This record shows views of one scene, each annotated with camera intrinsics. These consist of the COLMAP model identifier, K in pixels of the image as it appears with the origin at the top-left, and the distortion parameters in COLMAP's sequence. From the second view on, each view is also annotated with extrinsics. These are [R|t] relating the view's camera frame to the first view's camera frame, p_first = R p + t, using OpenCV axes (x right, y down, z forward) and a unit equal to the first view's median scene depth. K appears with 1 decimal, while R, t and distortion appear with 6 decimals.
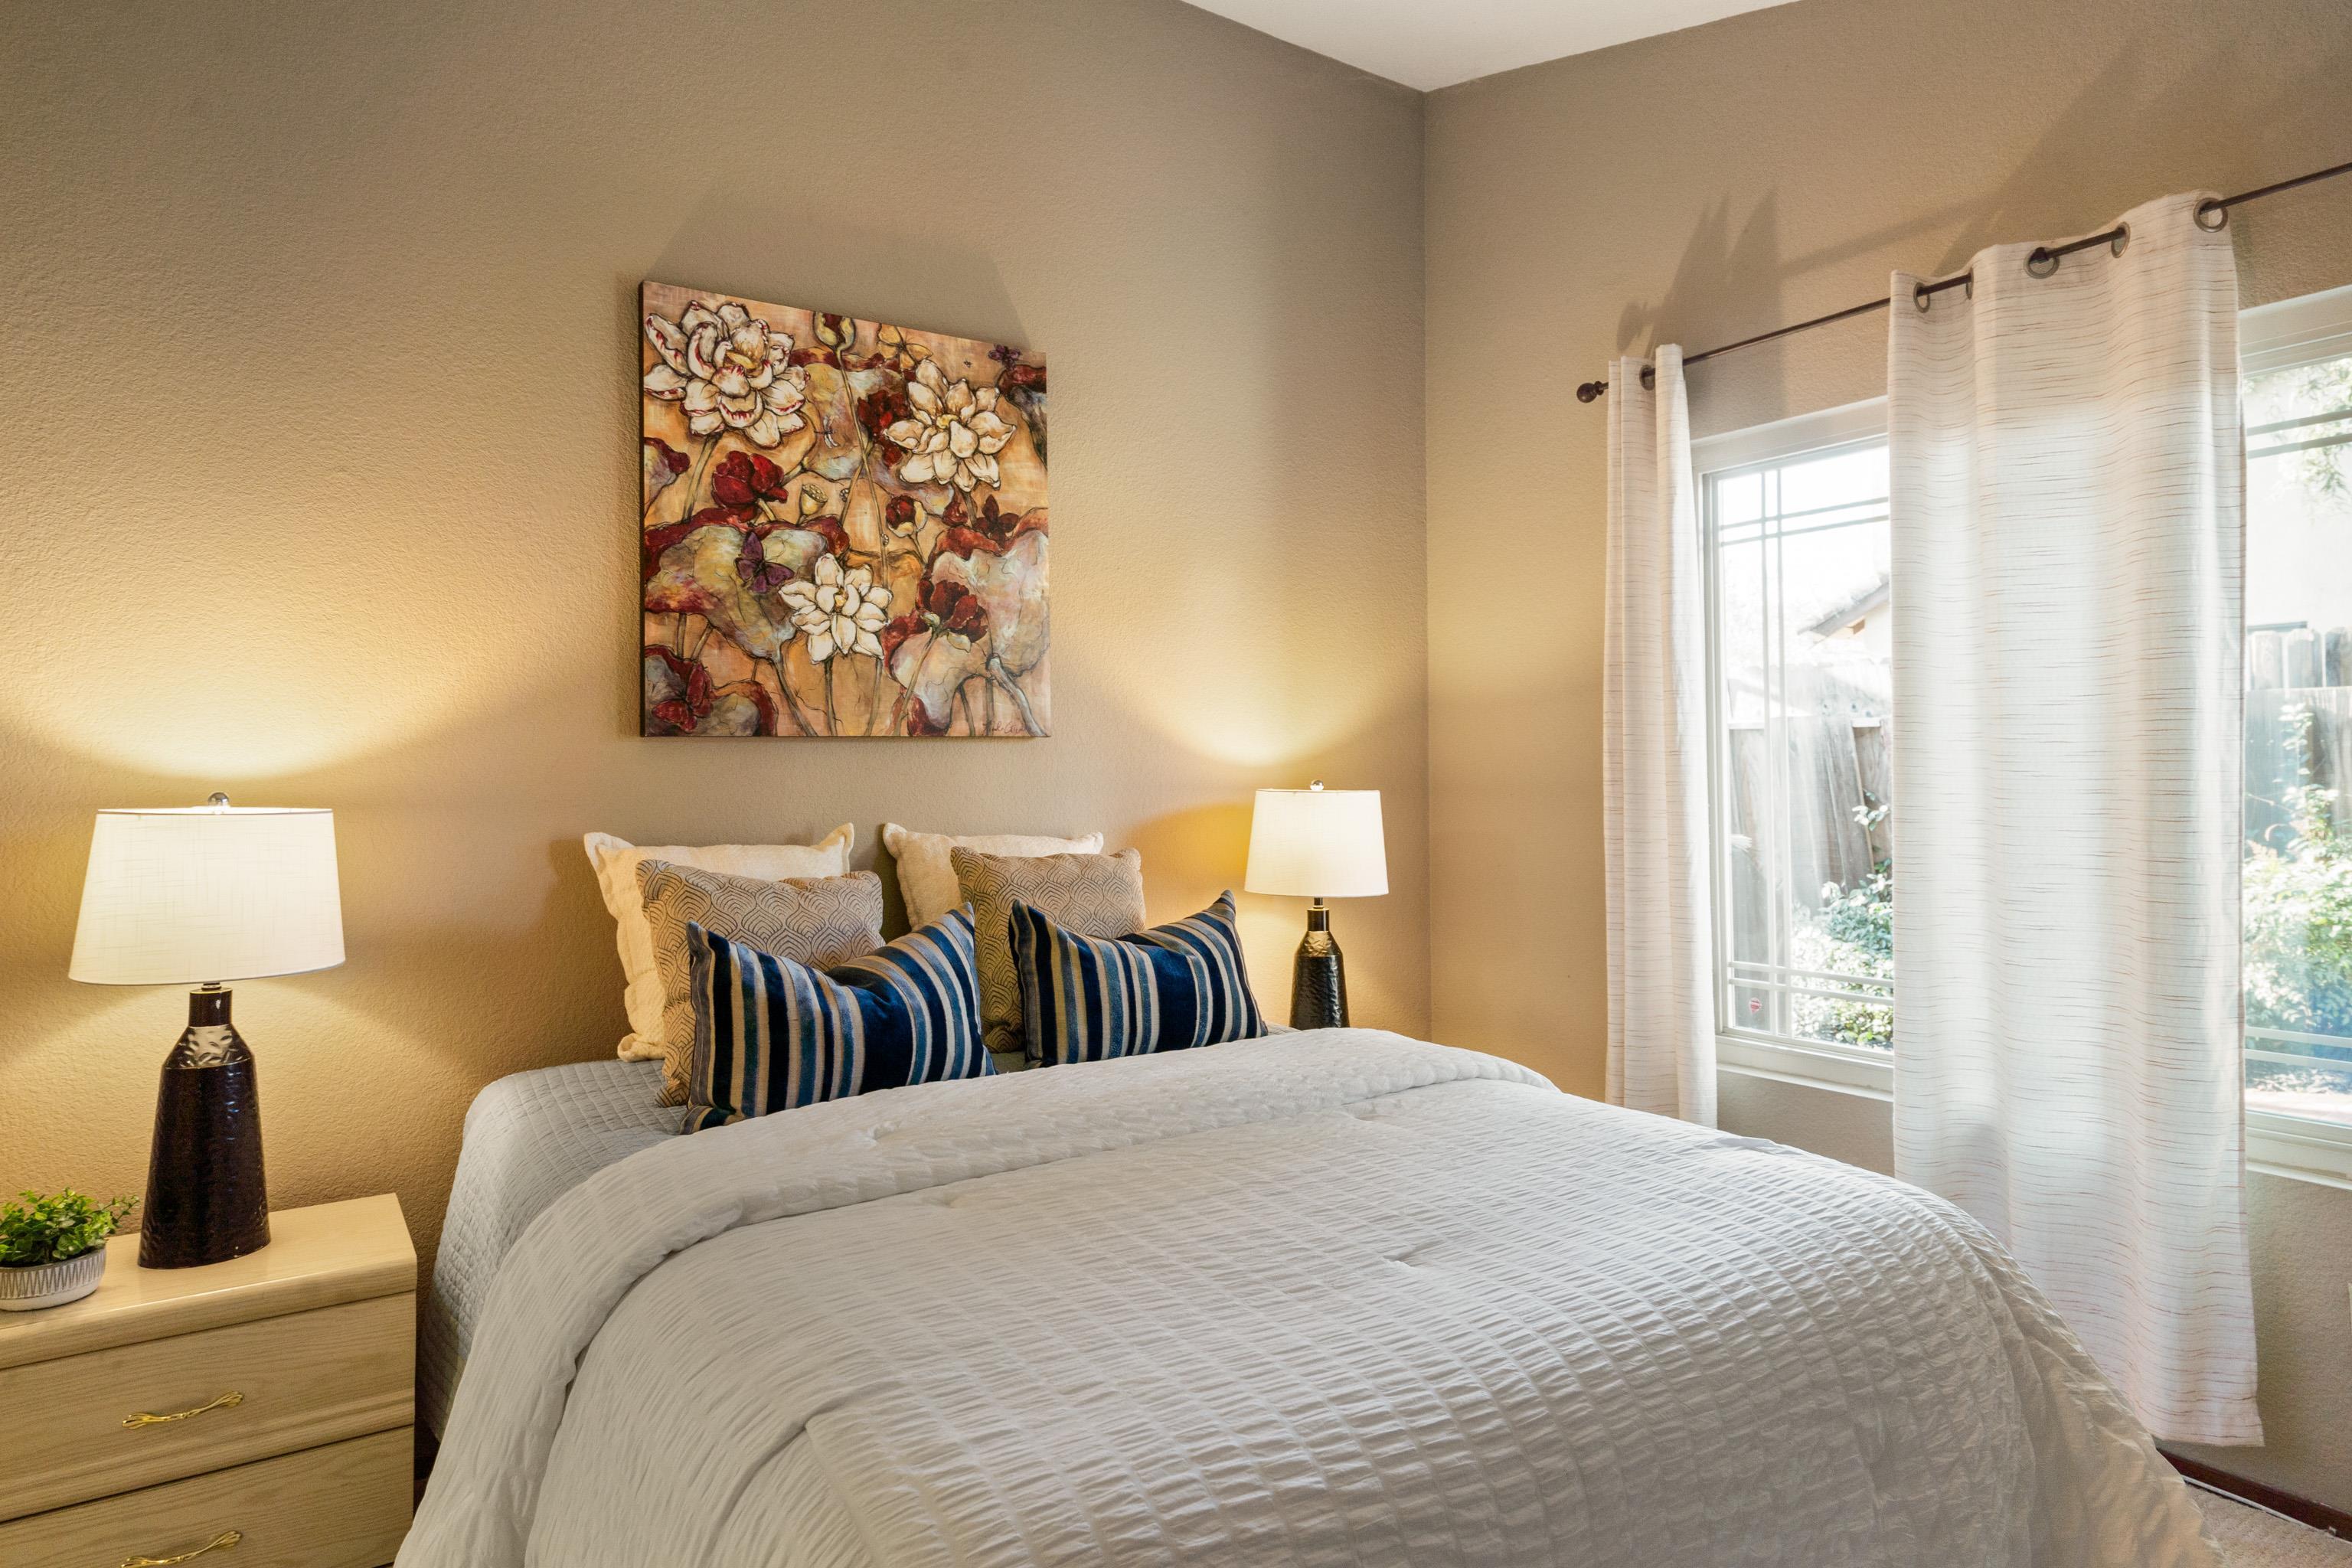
lens RADIAL K [[1380.3, 0, 1164.9], [0, 1380.3, 729.3], [0, 0, 1]] dist [0.006835, 0.001422]
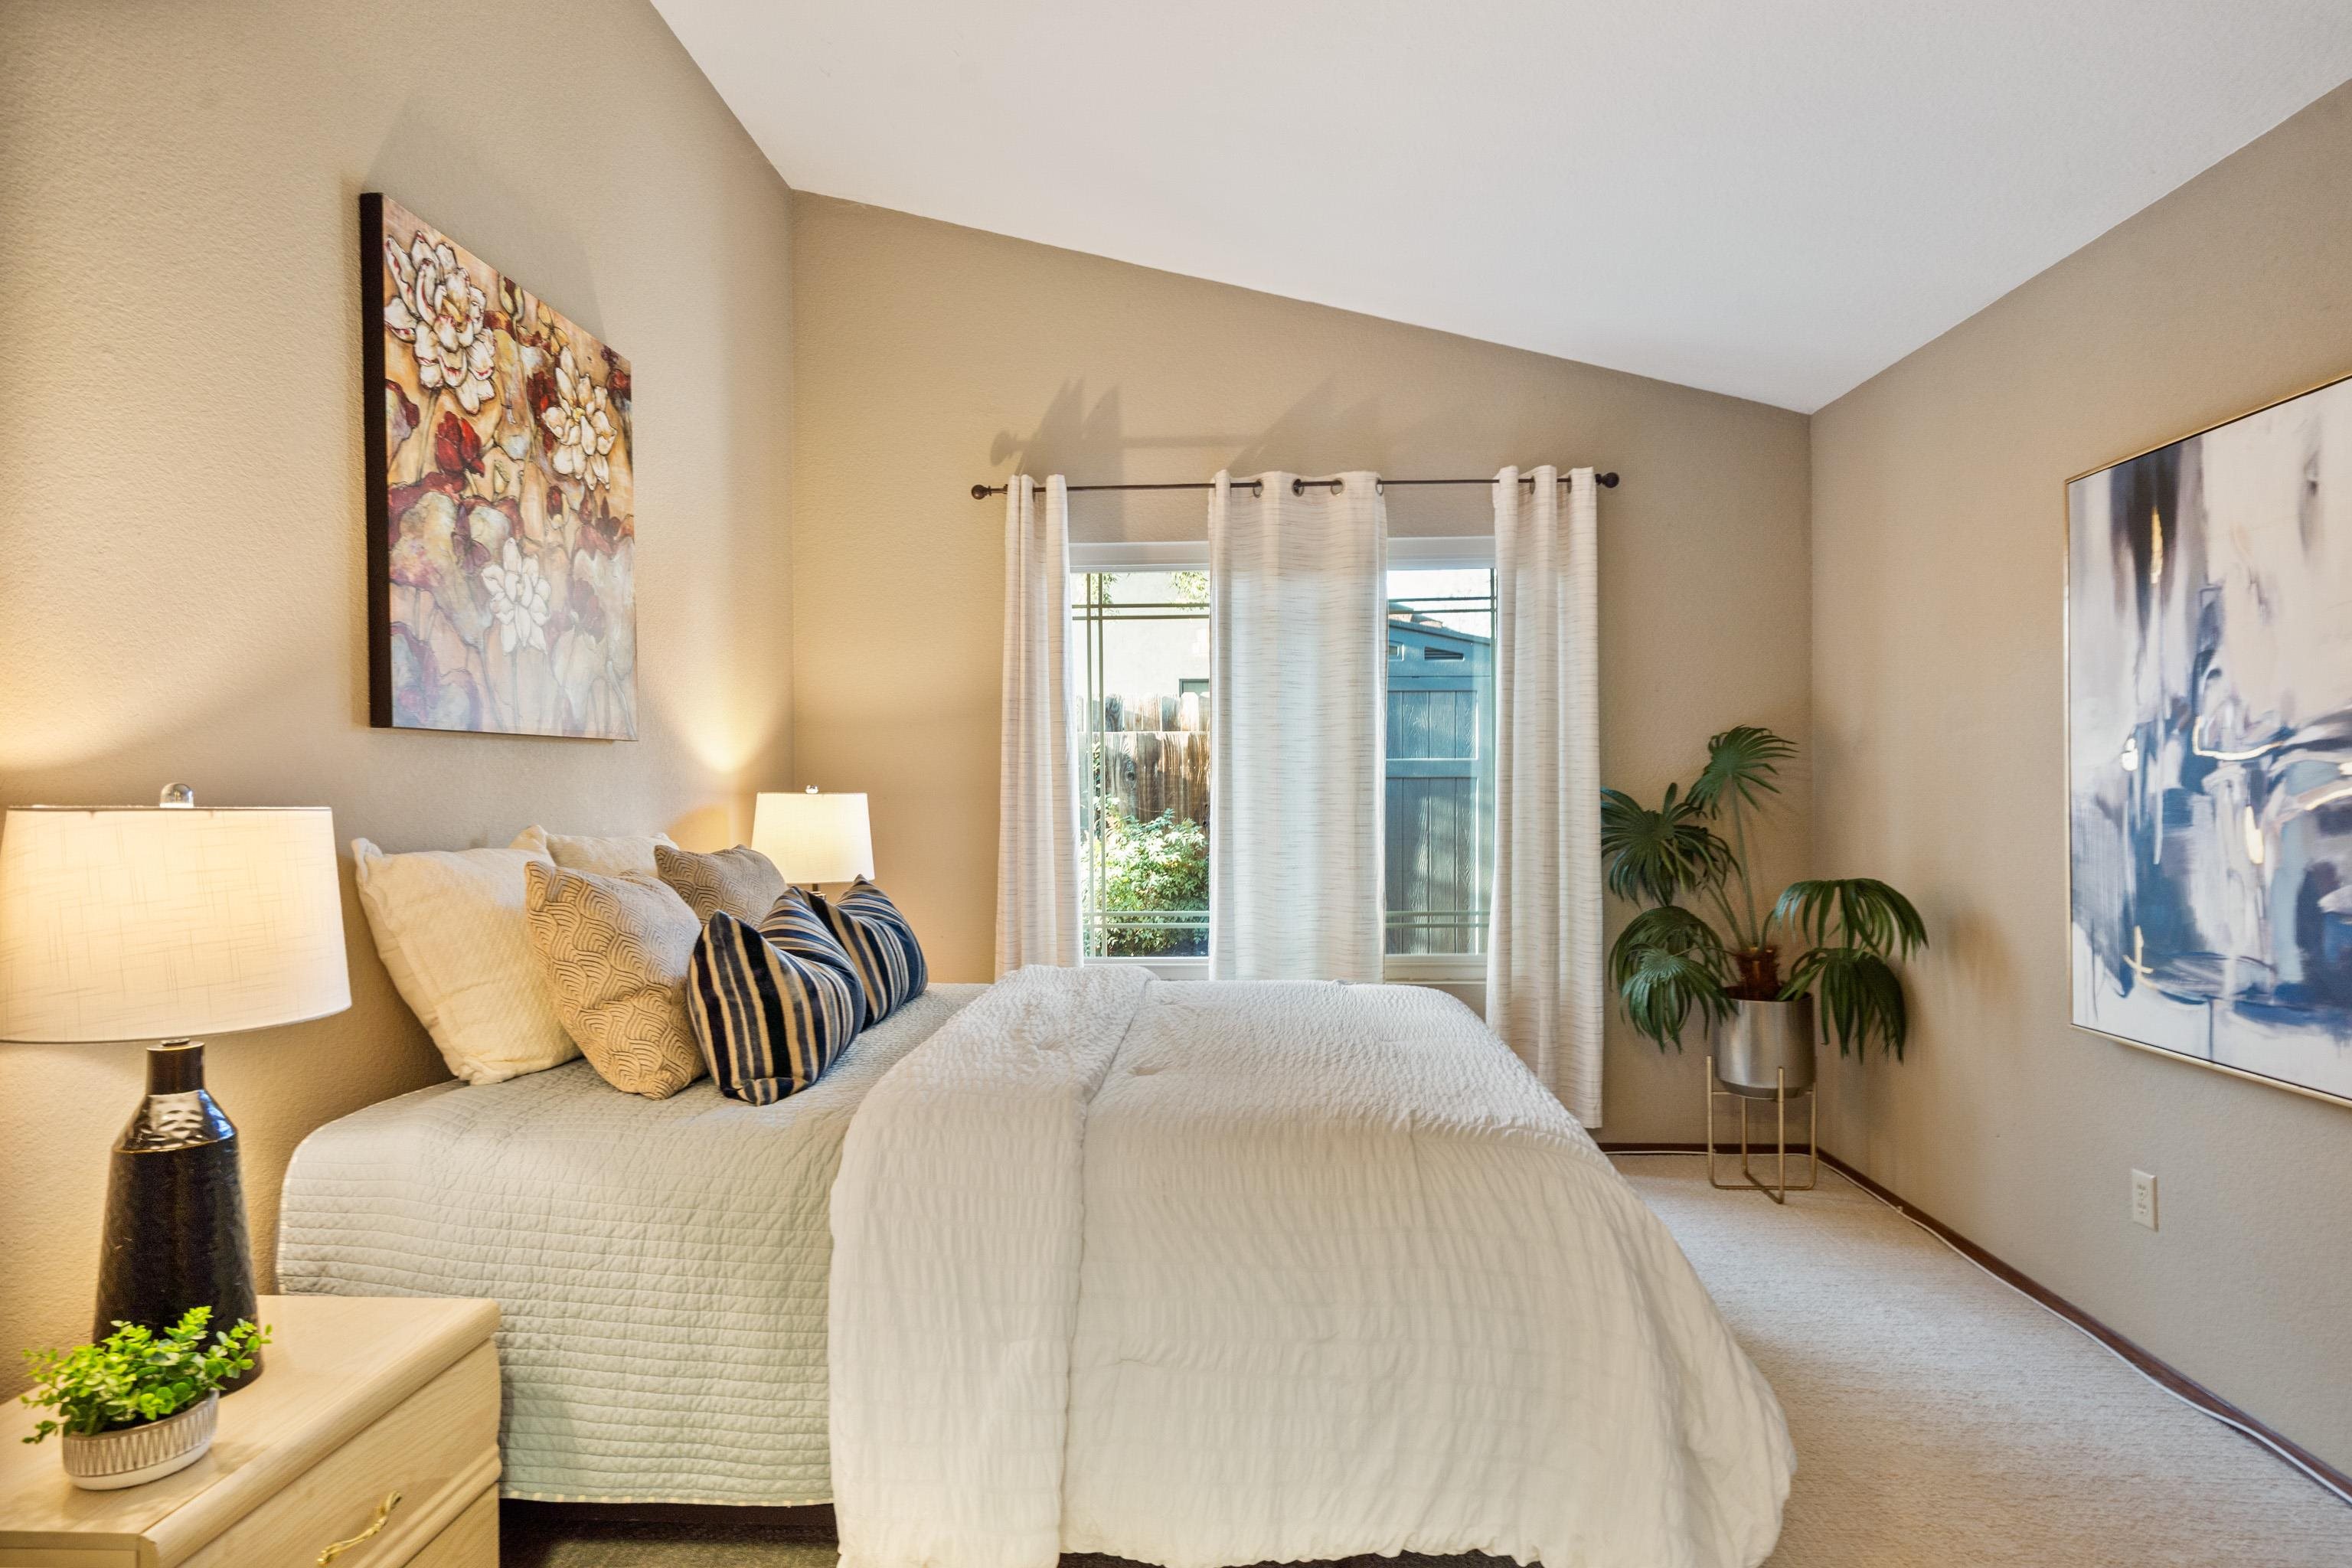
lens RADIAL K [[1316.9, 0, 1176.8], [0, 1316.9, 785.6], [0, 0, 1]] dist [0.003728, -0.000726]
pose [[0.600227, 0.003039, 0.799824, -0.696713], [-0.023829, 0.999617, 0.014085, 0.017307], [-0.799475, -0.027513, 0.600069, 0.101805]]
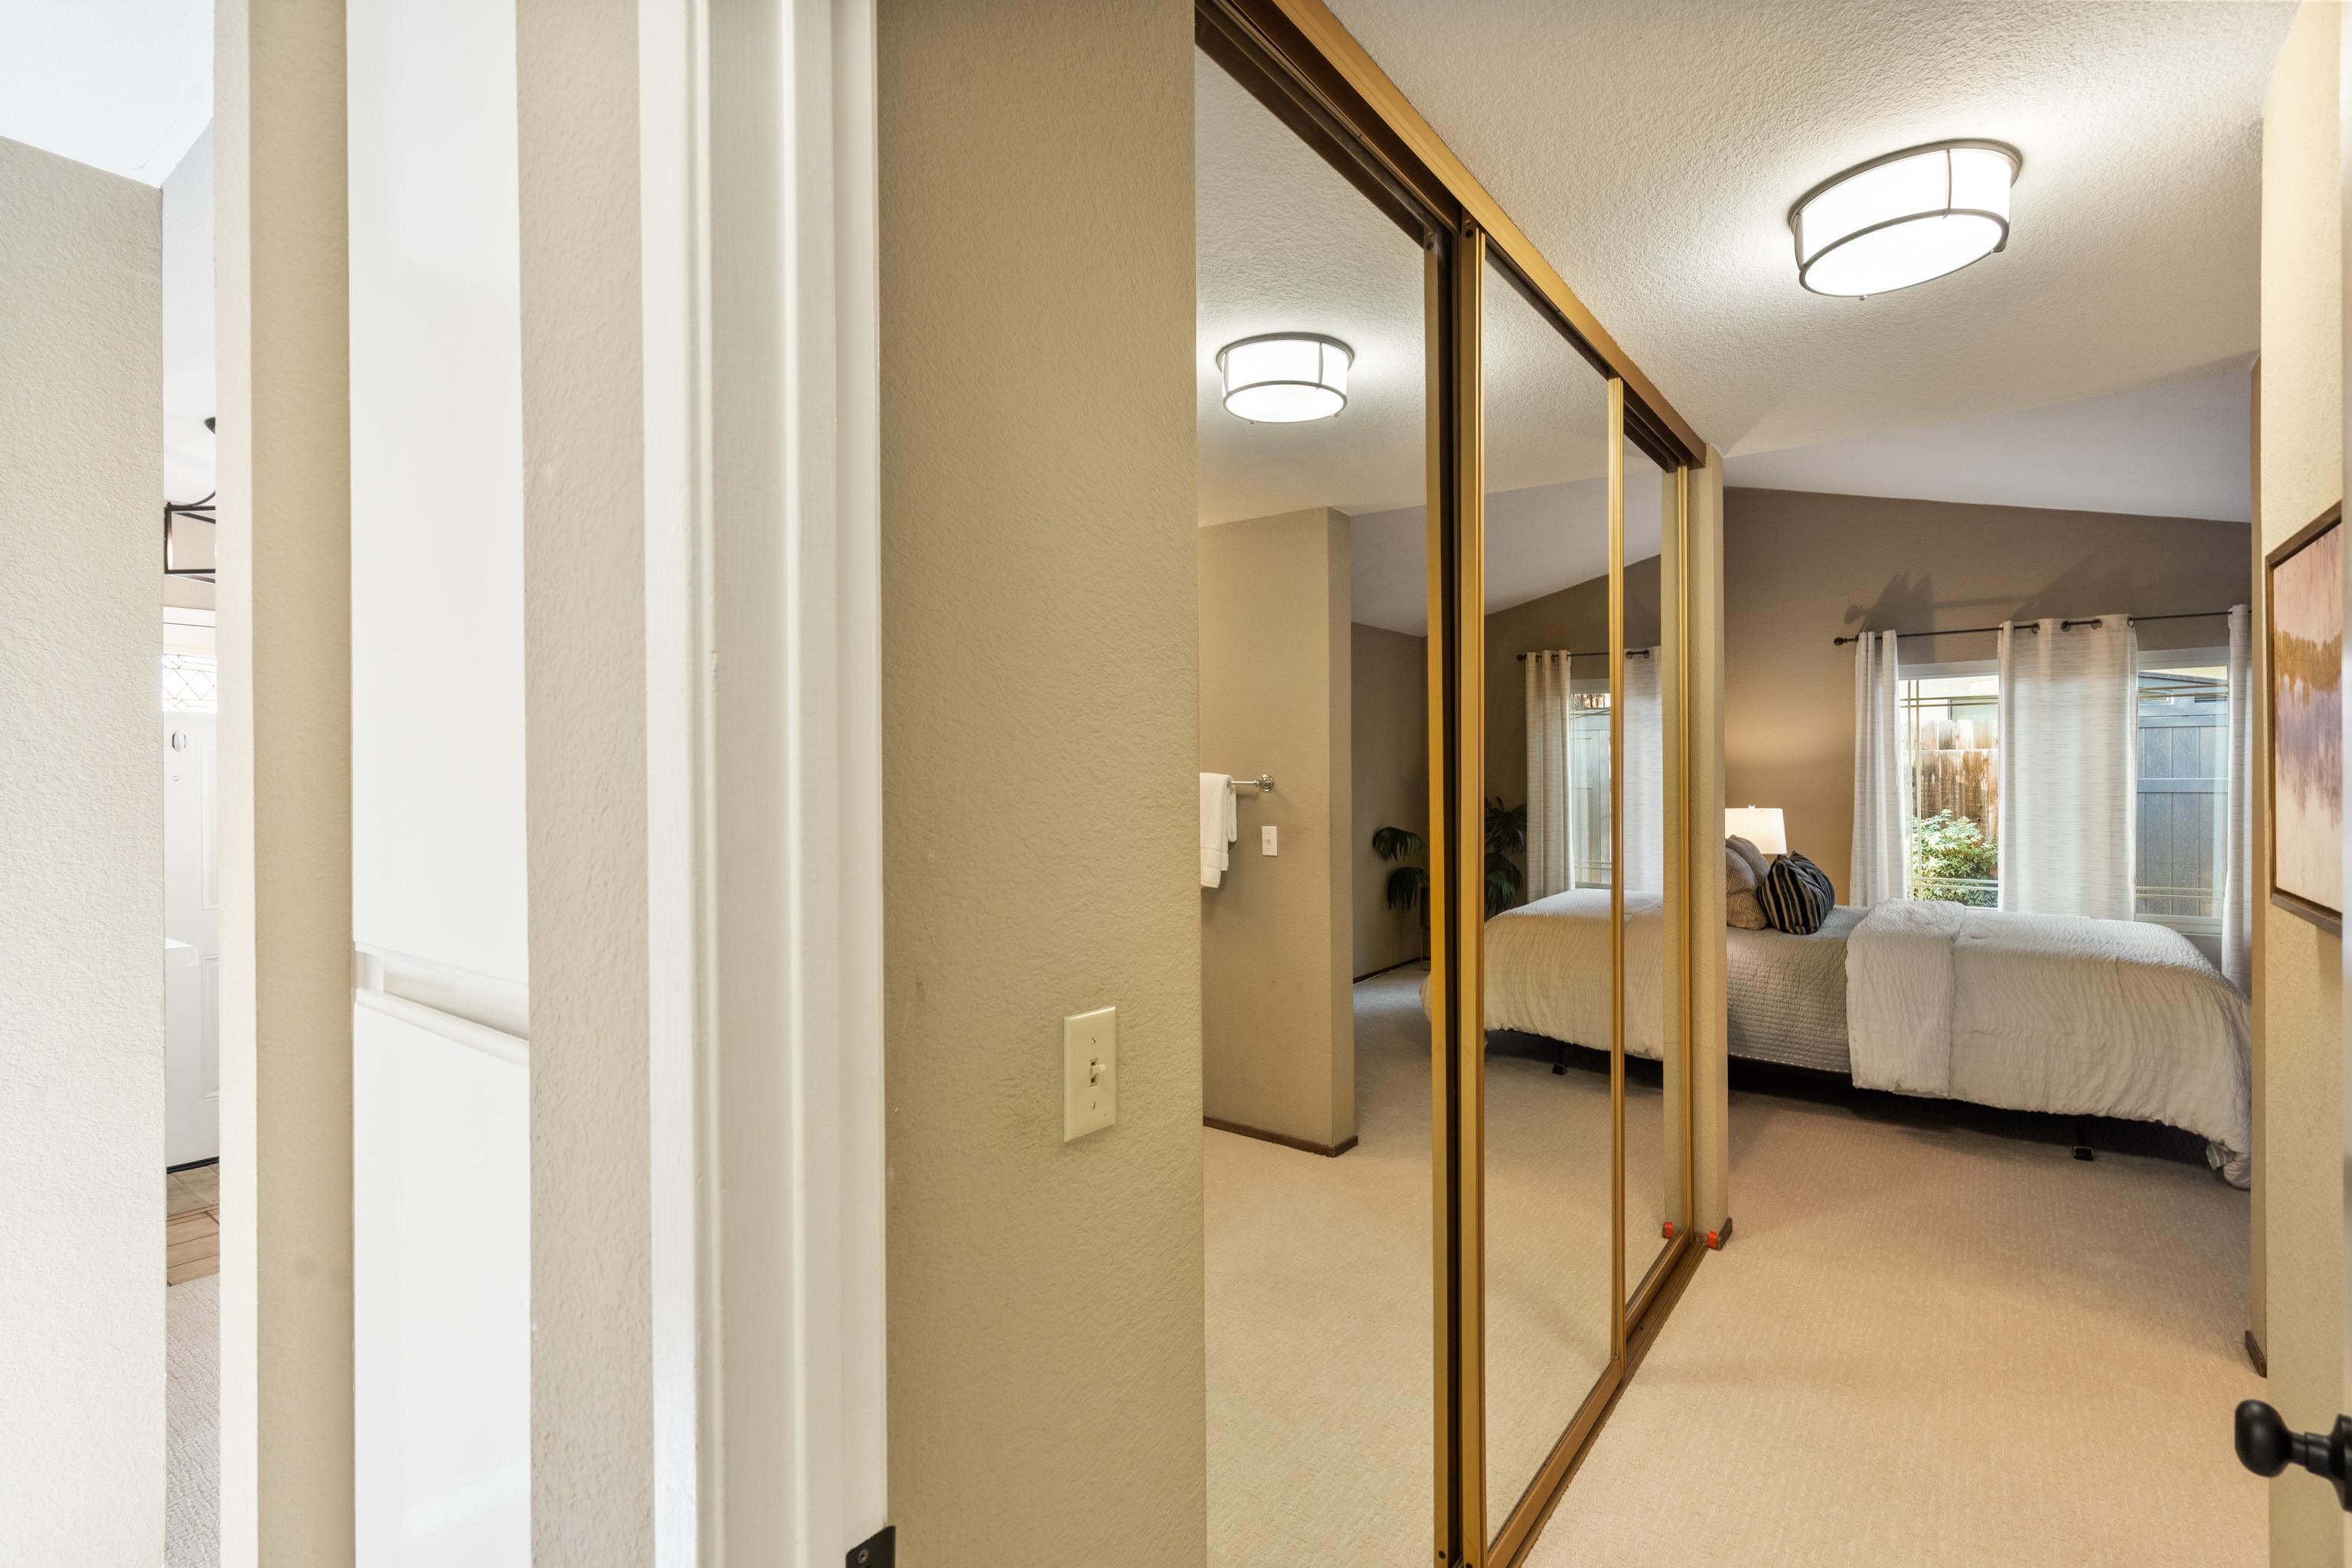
lens RADIAL K [[1095.7, 0, 1175.0], [0, 1095.7, 776.7], [0, 0, 1]] dist [0.000640, 0.000852]
pose [[0.946854, 0.000926, 0.321662, -1.646845], [-0.010569, 0.999545, 0.028234, -0.060344], [-0.321489, -0.030133, 0.946434, -0.509657]]
